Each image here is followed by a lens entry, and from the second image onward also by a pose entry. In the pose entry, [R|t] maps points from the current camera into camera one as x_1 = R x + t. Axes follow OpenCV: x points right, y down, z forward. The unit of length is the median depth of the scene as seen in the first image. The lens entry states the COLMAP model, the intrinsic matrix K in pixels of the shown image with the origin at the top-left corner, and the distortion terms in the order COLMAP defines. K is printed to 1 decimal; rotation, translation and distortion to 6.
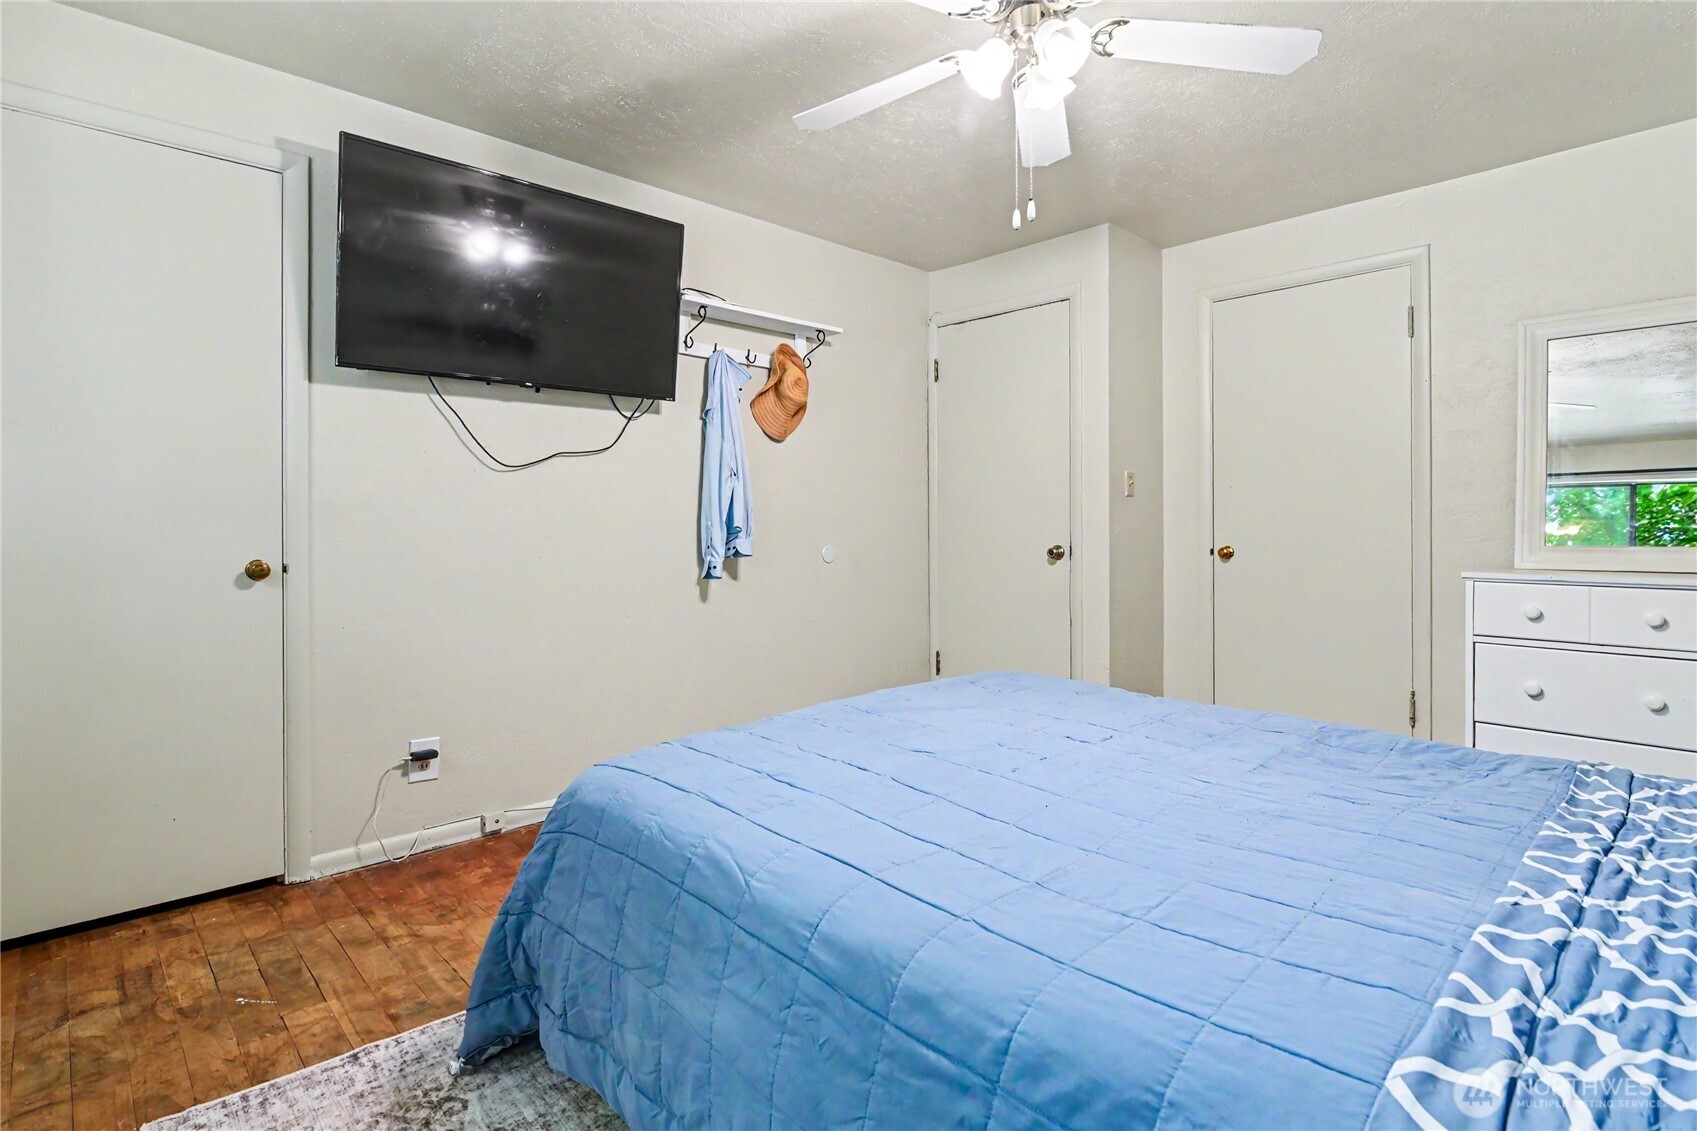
lens RADIAL K [[856.0, 0, 838.8], [0, 856.0, 517.7], [0, 0, 1]] dist [-0.001001, -0.000630]
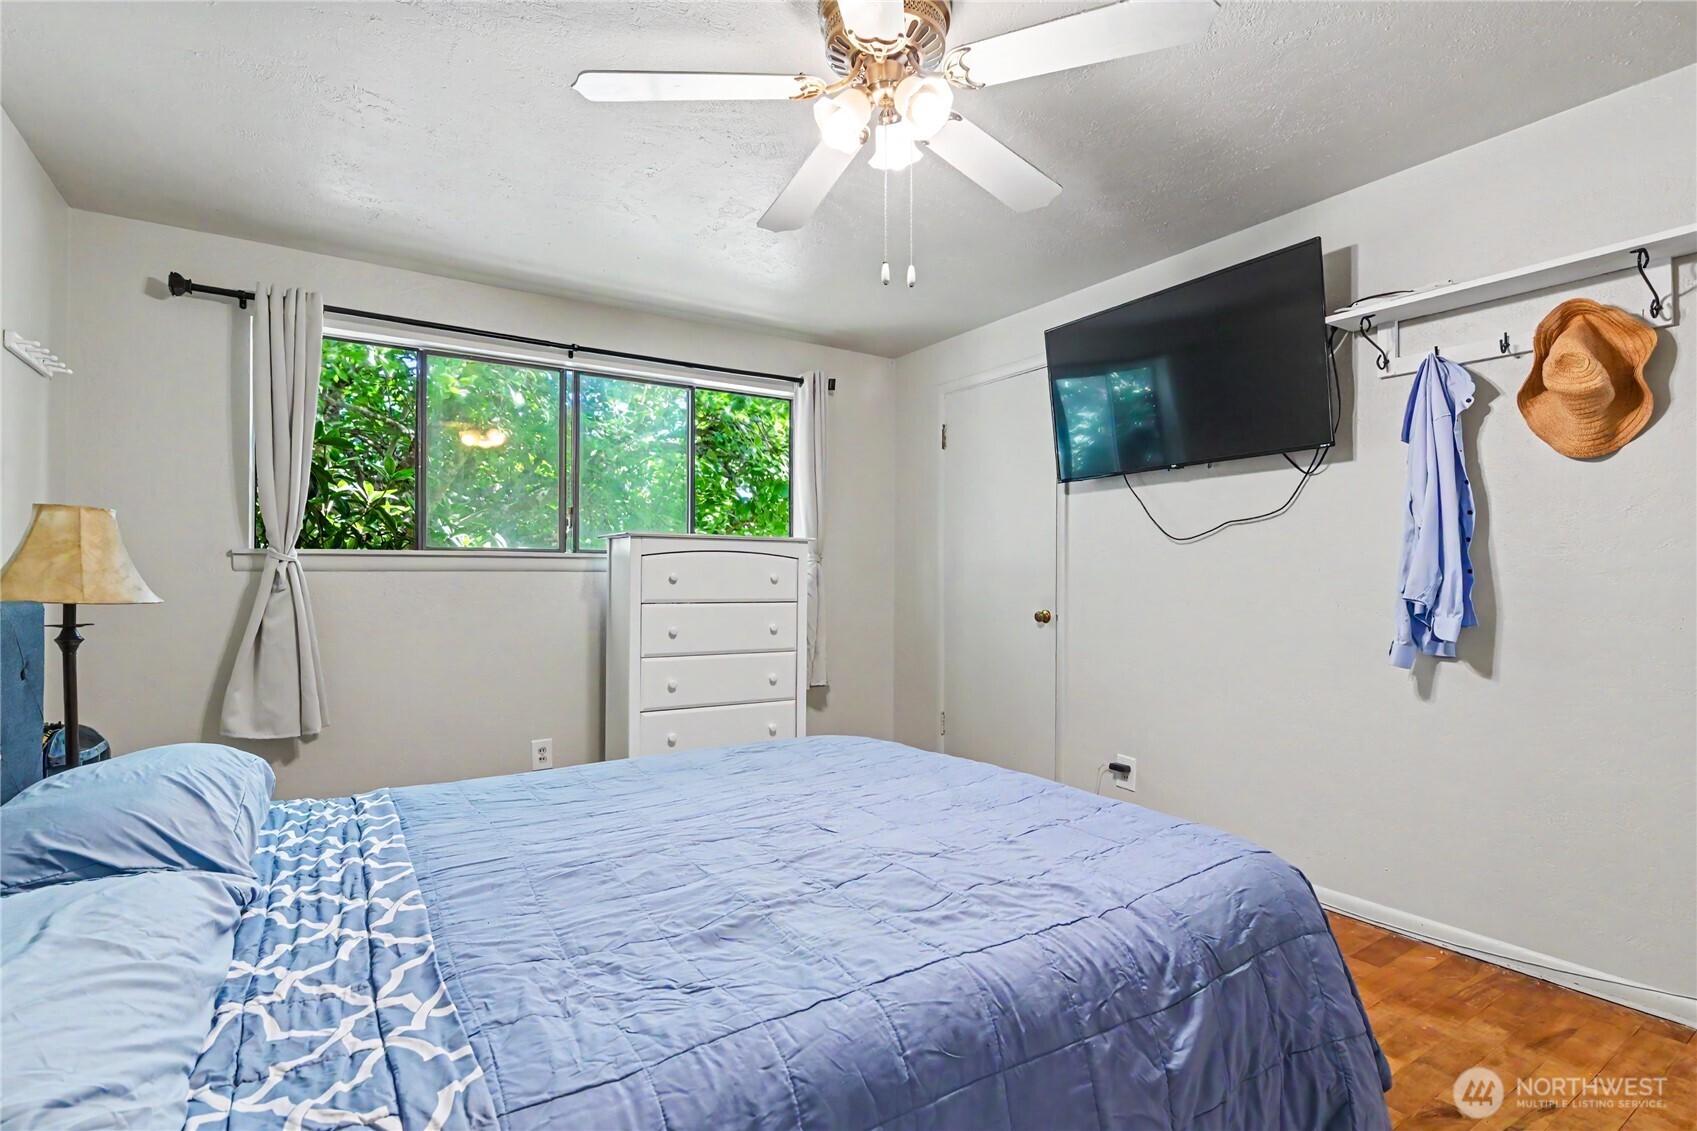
lens RADIAL K [[824.4, 0, 848.5], [0, 824.4, 565.5], [0, 0, 1]] dist [-0.002539, -0.000139]
pose [[-0.158453, -0.023256, -0.987093, 0.796006], [0.003233, 0.999705, -0.024072, 0.000087], [0.987361, -0.007005, -0.158331, 0.767264]]
